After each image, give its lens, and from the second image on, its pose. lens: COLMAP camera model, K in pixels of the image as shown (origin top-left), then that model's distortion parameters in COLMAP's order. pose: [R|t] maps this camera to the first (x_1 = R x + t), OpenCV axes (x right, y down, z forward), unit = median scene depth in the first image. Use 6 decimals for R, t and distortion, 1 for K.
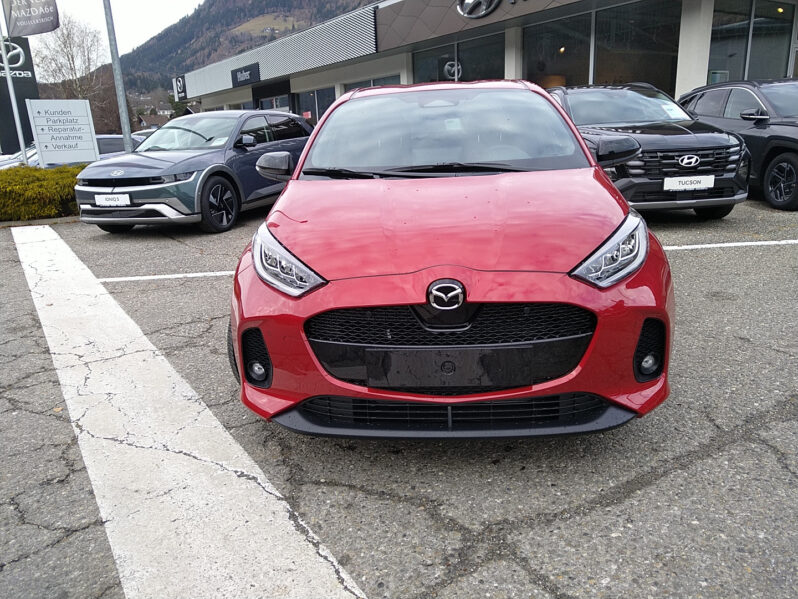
lens RADIAL K [[612.1, 0, 388.1], [0, 612.1, 296.8], [0, 0, 1]] dist [0.027795, -0.003313]
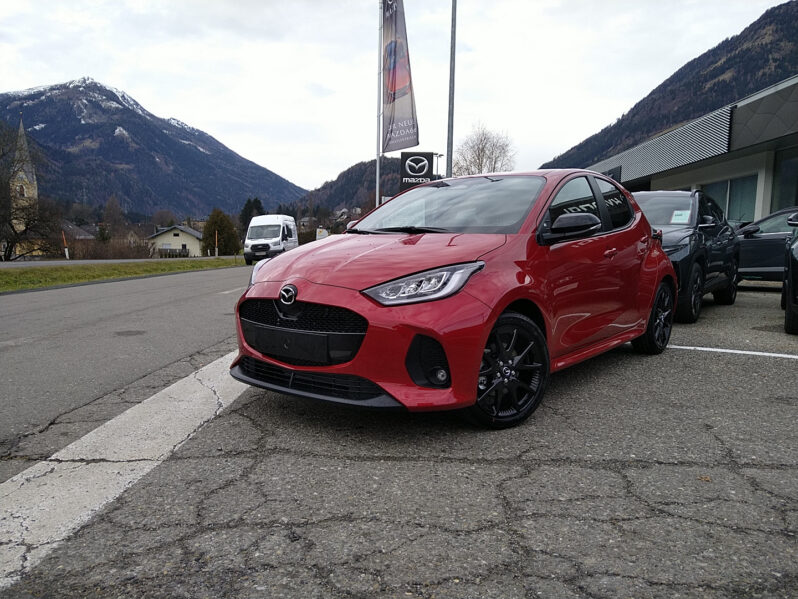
lens RADIAL K [[612.1, 0, 388.1], [0, 612.1, 296.8], [0, 0, 1]] dist [0.027795, -0.003313]
pose [[0.812348, 0.103247, -0.573960, 1.112335], [-0.192630, 0.976467, -0.096985, 0.097030], [0.550440, 0.189348, 0.813120, -0.121745]]
